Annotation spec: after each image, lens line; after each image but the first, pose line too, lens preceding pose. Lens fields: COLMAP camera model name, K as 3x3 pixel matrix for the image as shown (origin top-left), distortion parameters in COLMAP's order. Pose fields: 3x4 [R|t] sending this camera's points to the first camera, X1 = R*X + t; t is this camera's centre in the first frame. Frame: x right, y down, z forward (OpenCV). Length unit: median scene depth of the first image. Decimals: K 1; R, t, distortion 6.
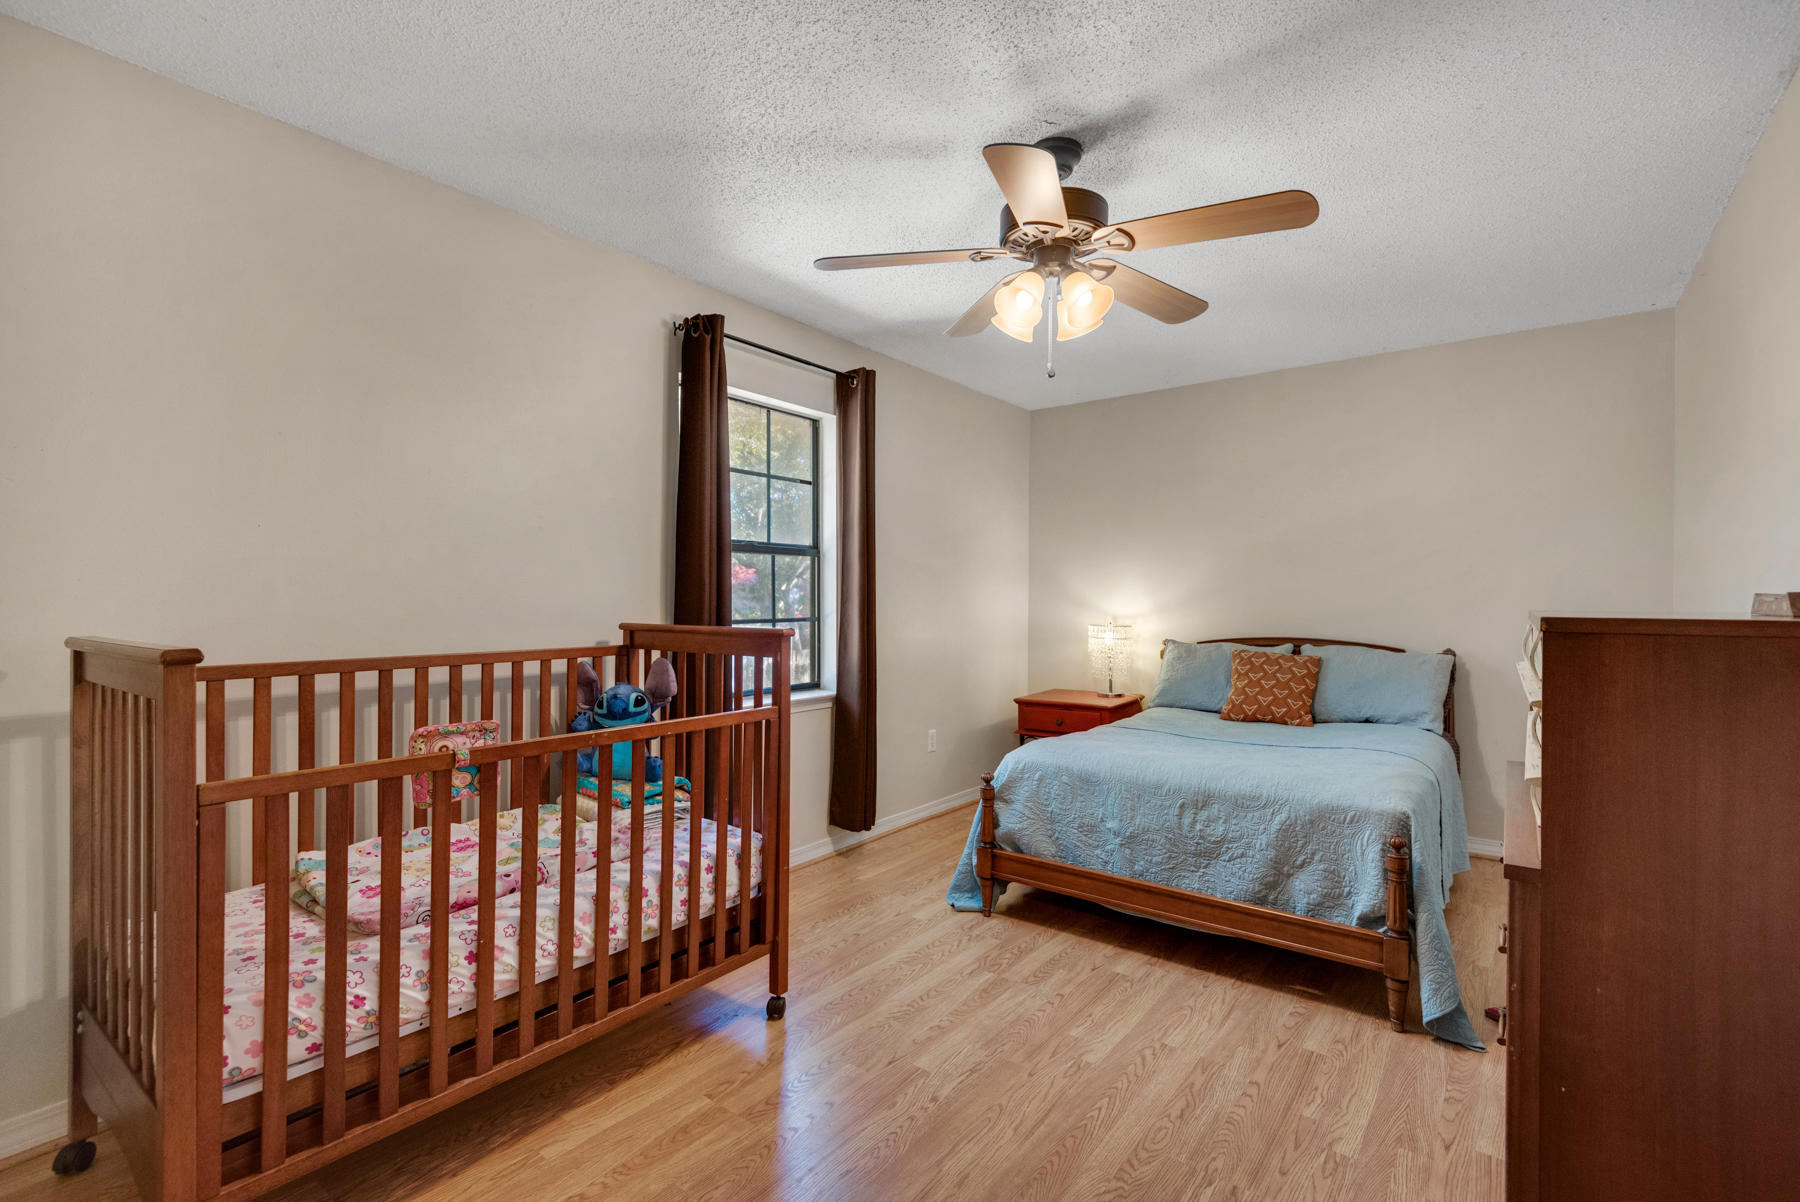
lens RADIAL K [[819.9, 0, 897.1], [0, 819.9, 601.7], [0, 0, 1]] dist [0.023116, -0.011967]
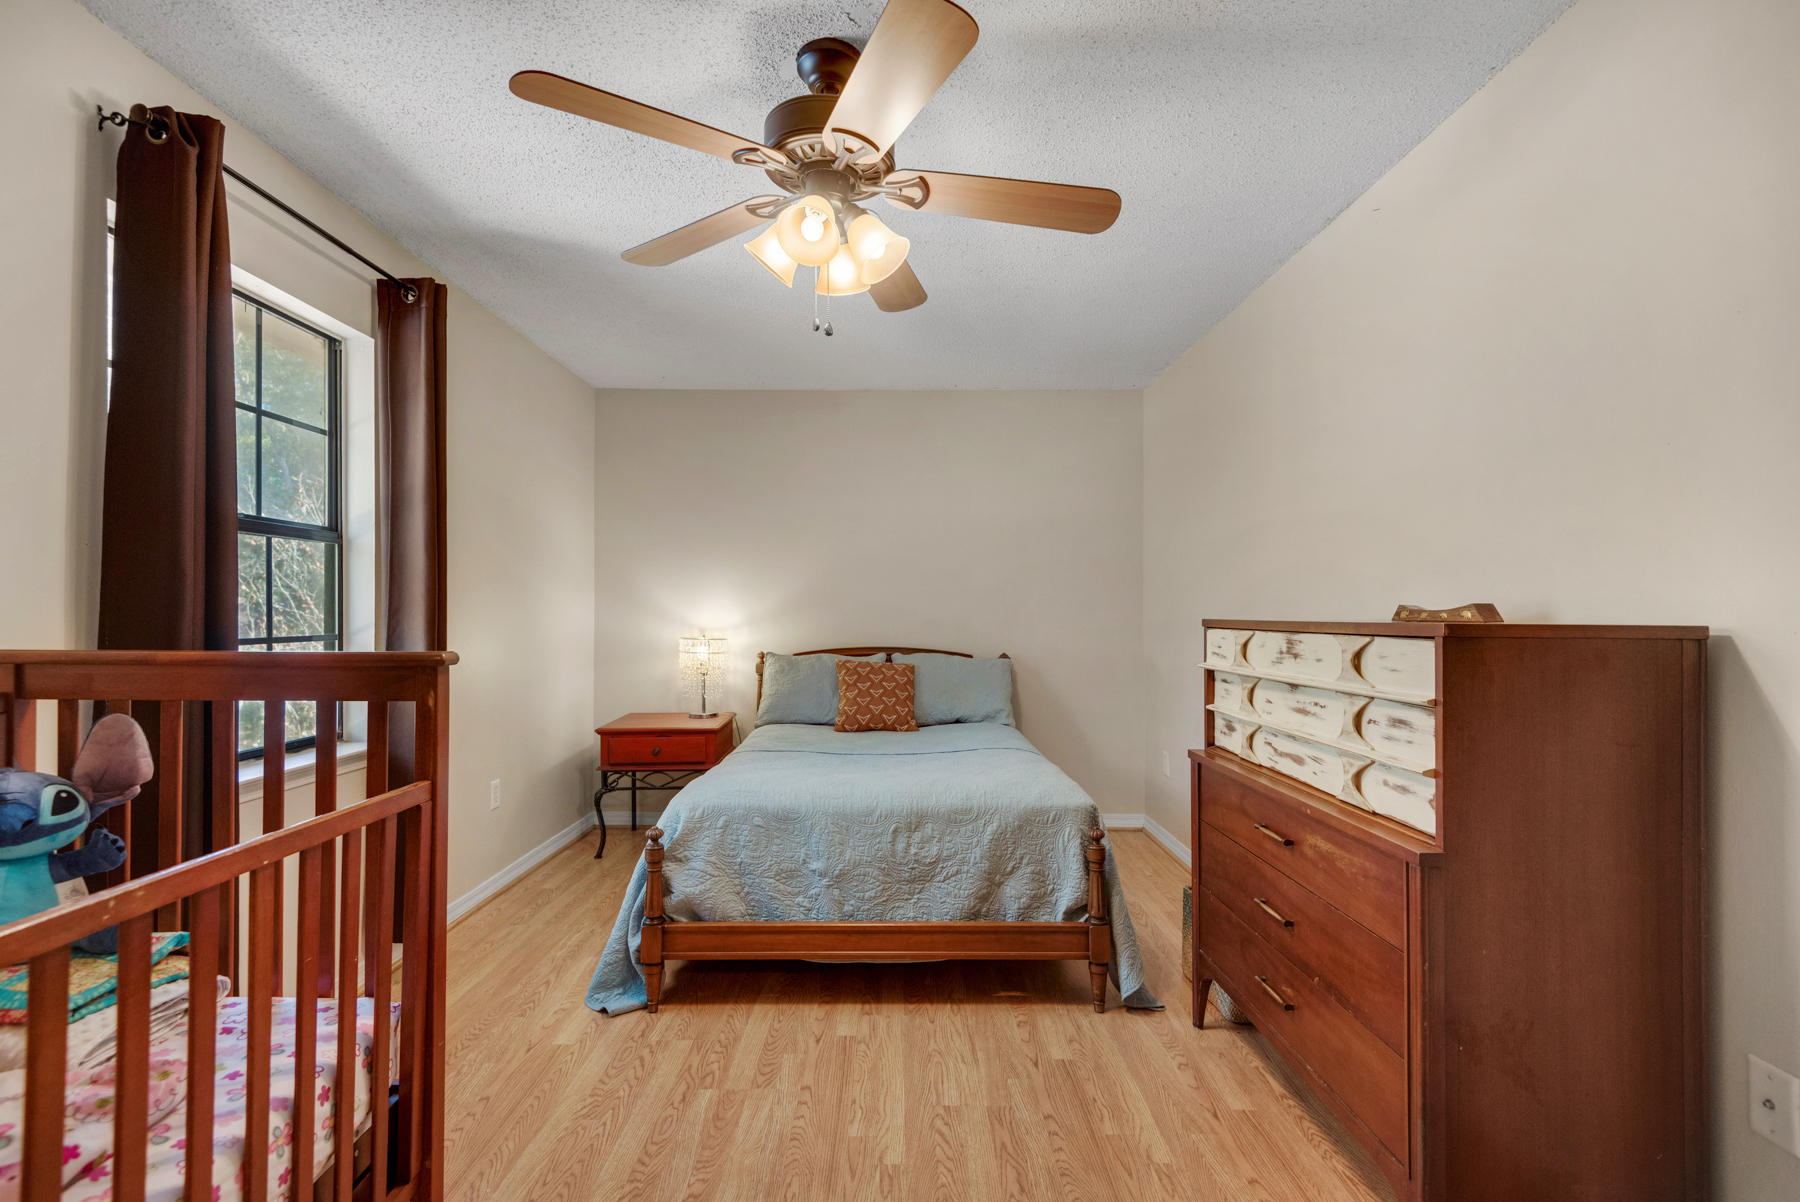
lens RADIAL K [[819.9, 0, 903.1], [0, 819.9, 606.5], [0, 0, 1]] dist [0.023116, -0.011967]
pose [[0.787277, 0.006466, 0.616565, -0.193491], [-0.000654, 0.999953, -0.009652, 0.003865], [-0.616599, 0.007196, 0.787245, 0.235617]]
